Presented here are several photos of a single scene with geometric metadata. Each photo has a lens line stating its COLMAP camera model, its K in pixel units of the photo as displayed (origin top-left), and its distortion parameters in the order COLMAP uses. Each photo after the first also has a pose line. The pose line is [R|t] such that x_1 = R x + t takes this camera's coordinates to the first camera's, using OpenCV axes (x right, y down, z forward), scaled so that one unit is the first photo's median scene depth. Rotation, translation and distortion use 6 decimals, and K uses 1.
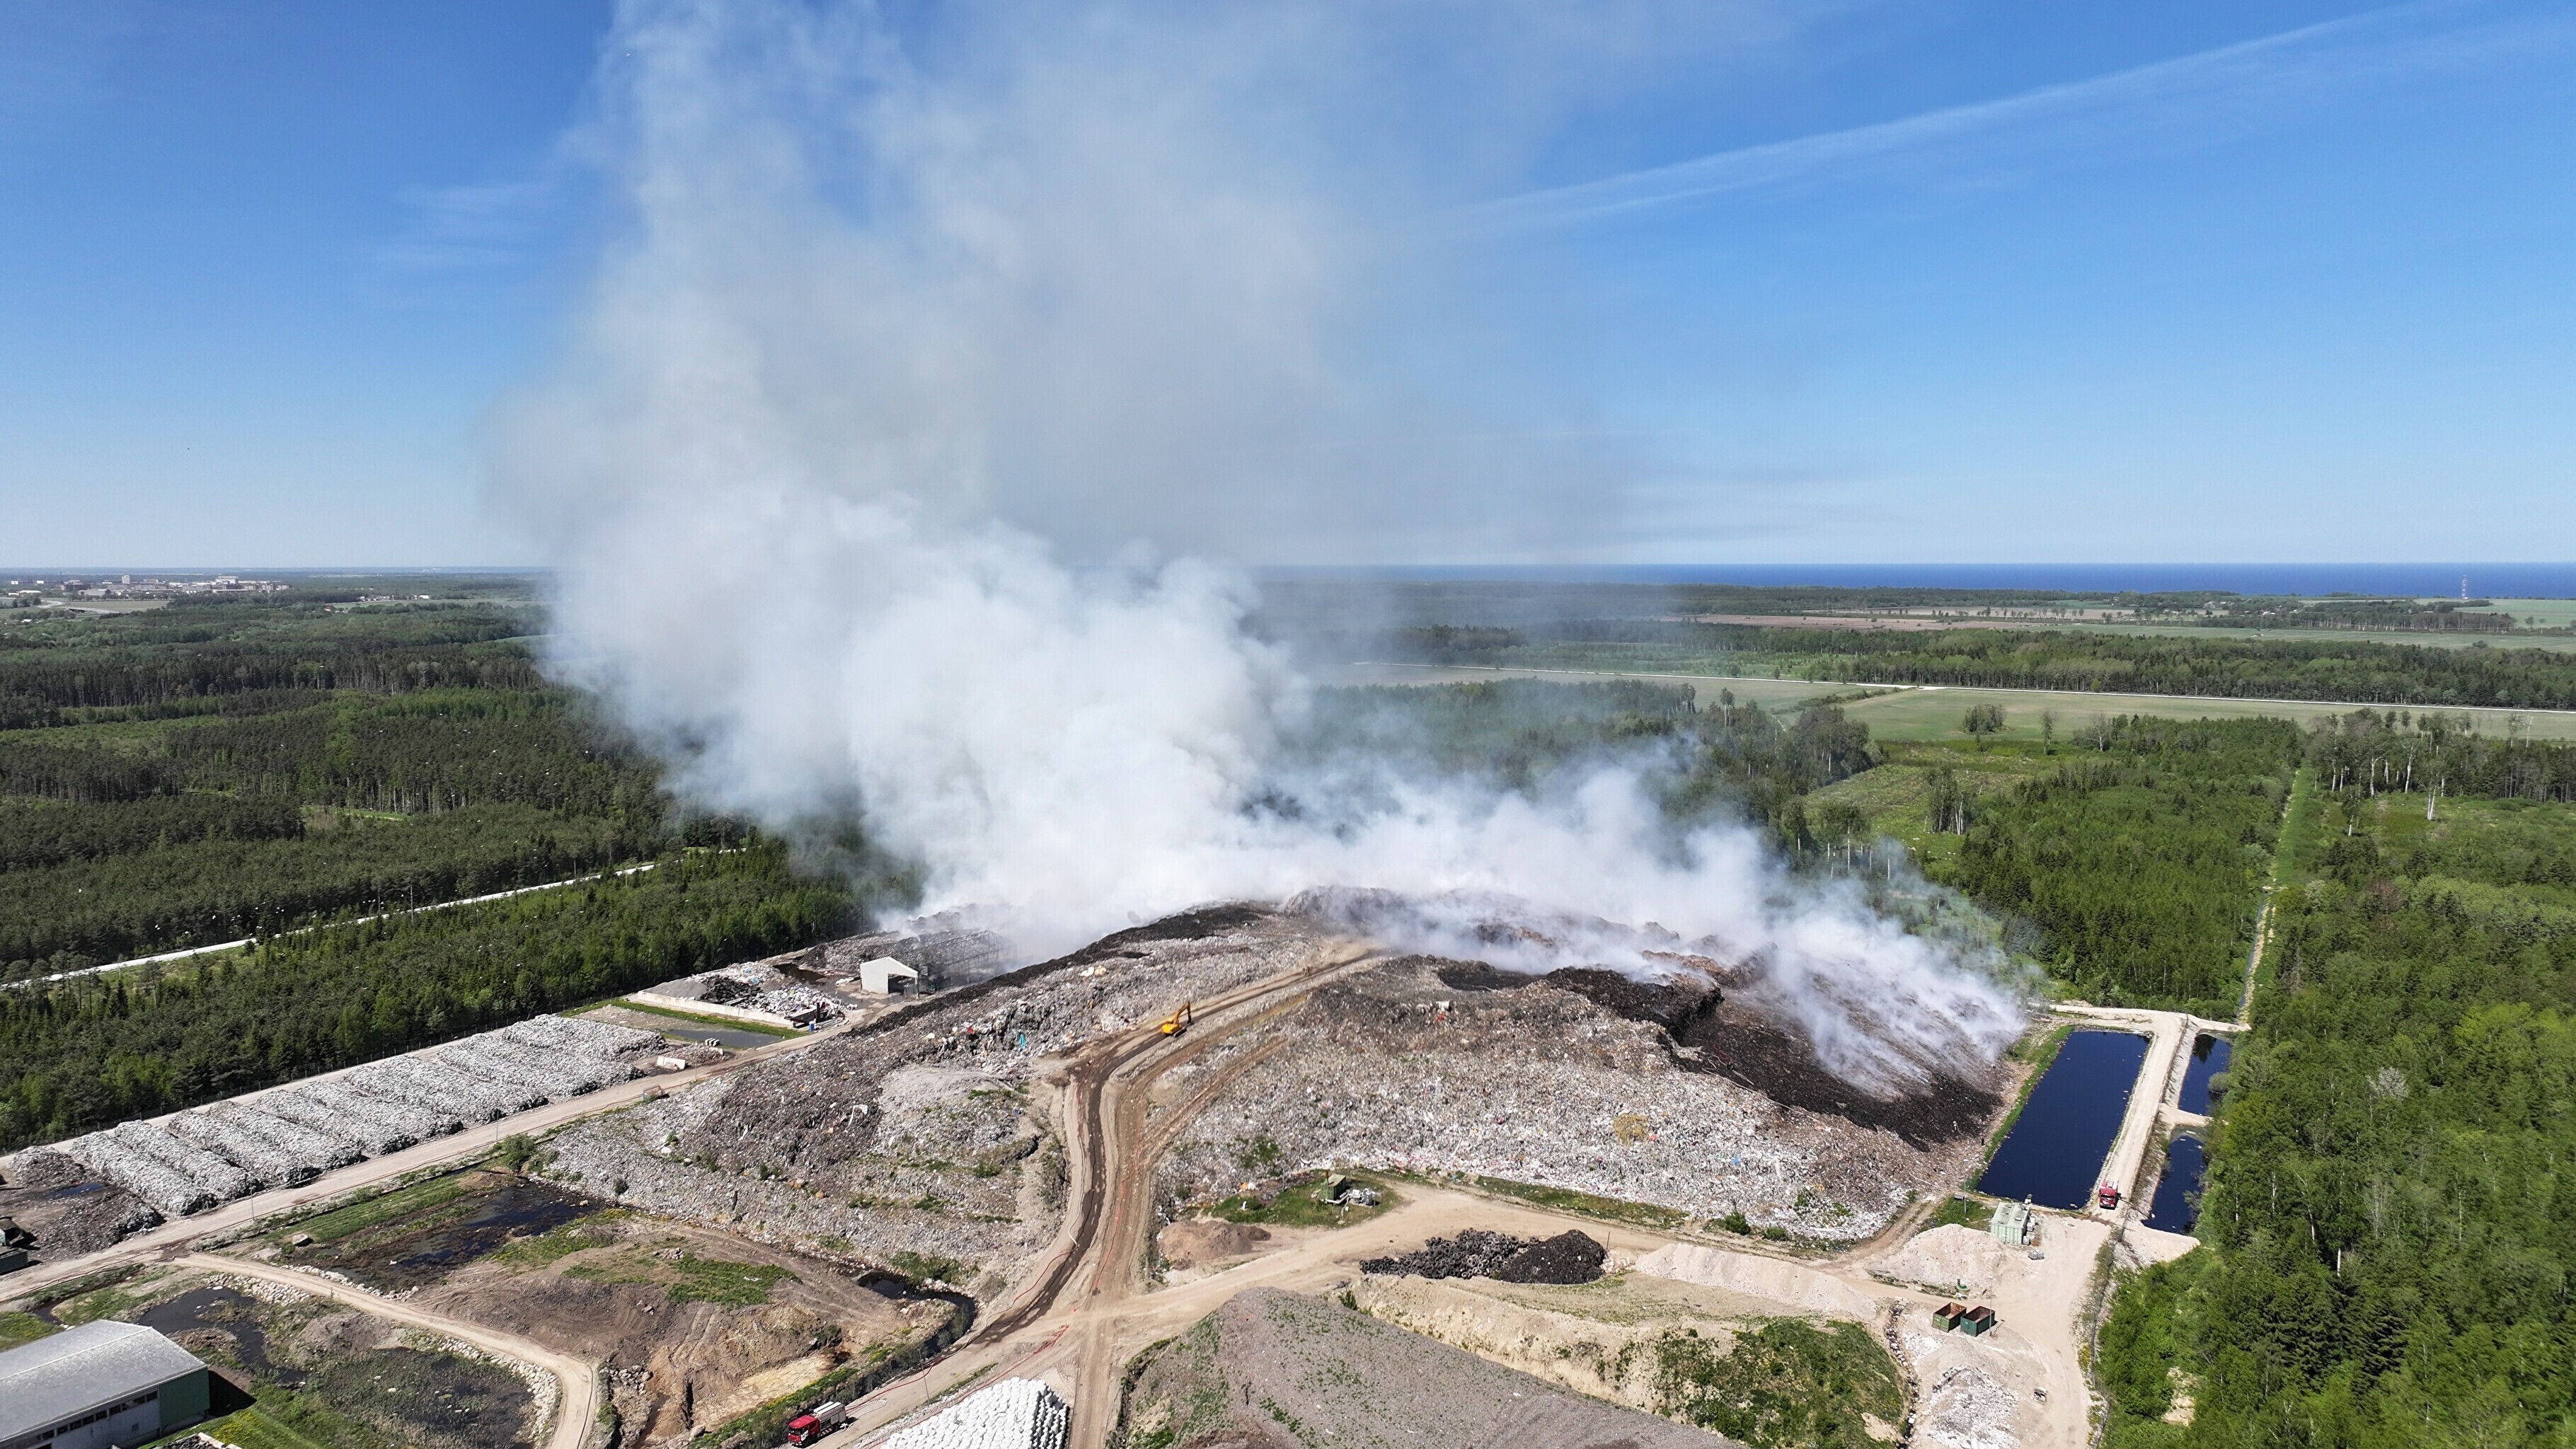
lens RADIAL K [[1835.8, 0, 1312.3], [0, 1835.8, 714.0], [0, 0, 1]] dist [-0.007236, 0.016567]
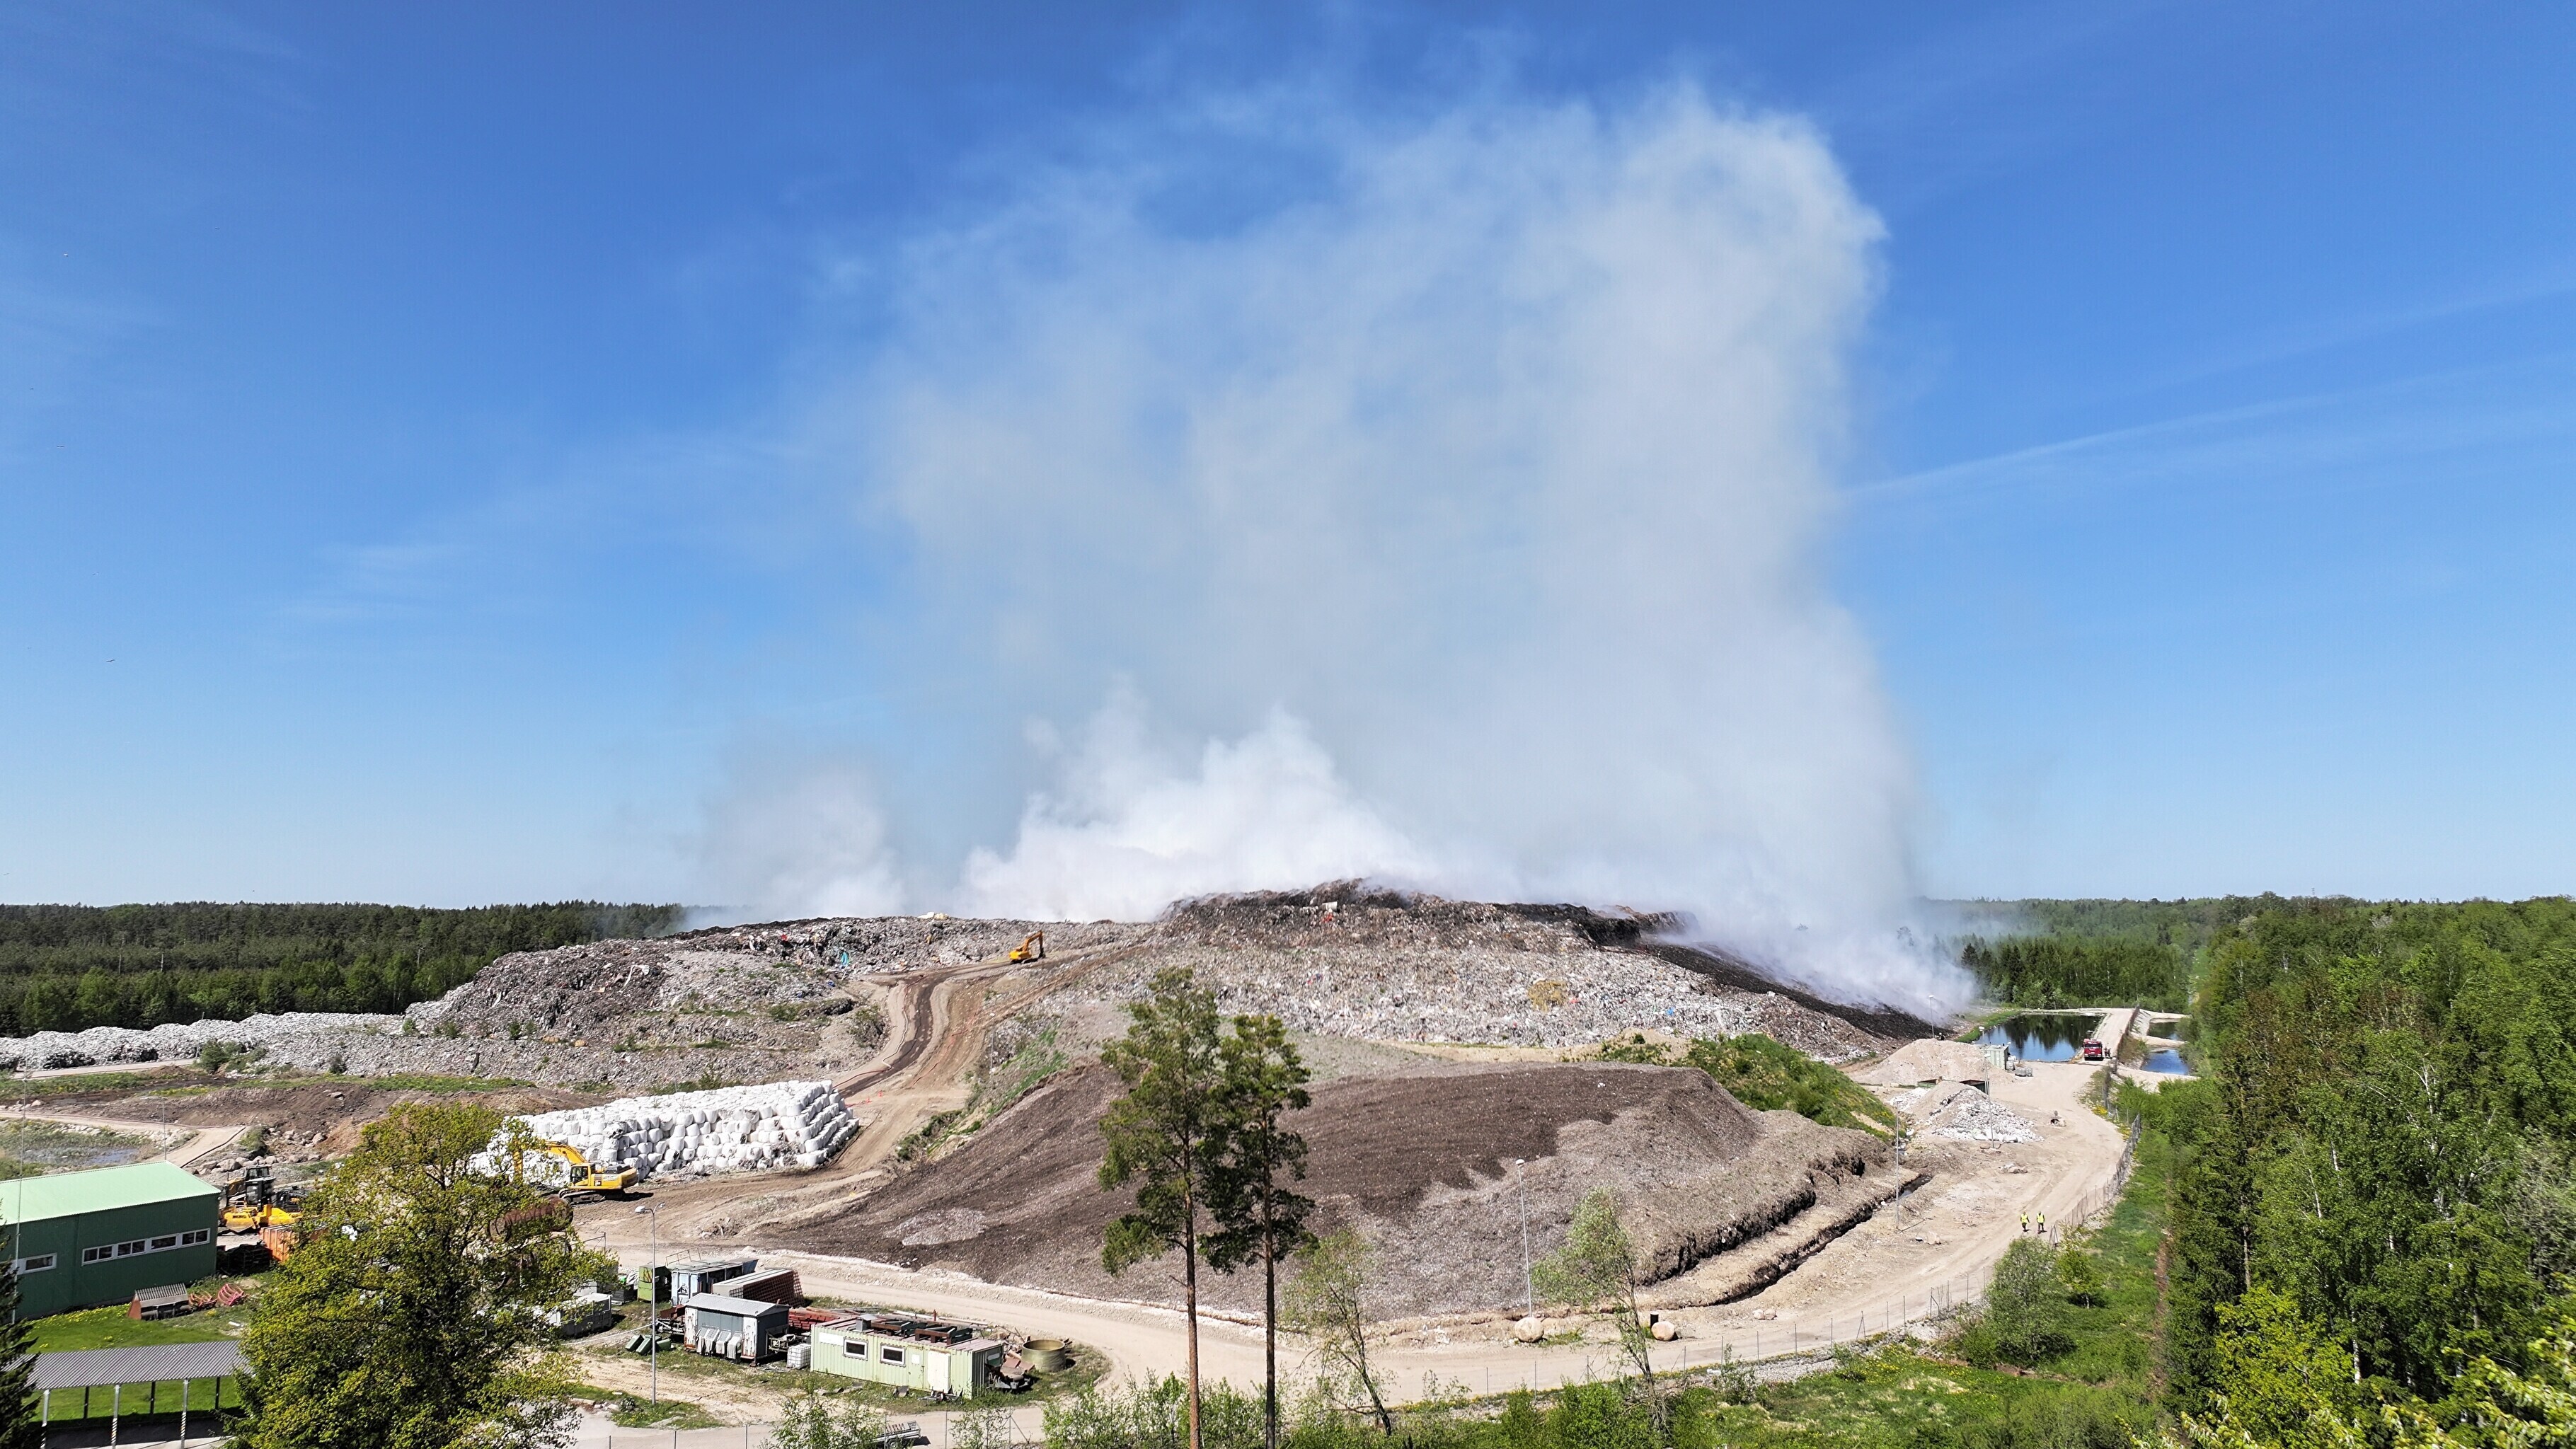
lens RADIAL K [[1835.8, 0, 1316.4], [0, 1835.8, 664.5], [0, 0, 1]] dist [-0.007236, 0.016567]
pose [[0.997799, 0.009105, 0.065679, 0.006294], [0.004727, 0.978239, -0.207425, 0.262561], [-0.066139, 0.207279, 0.976043, 0.134158]]
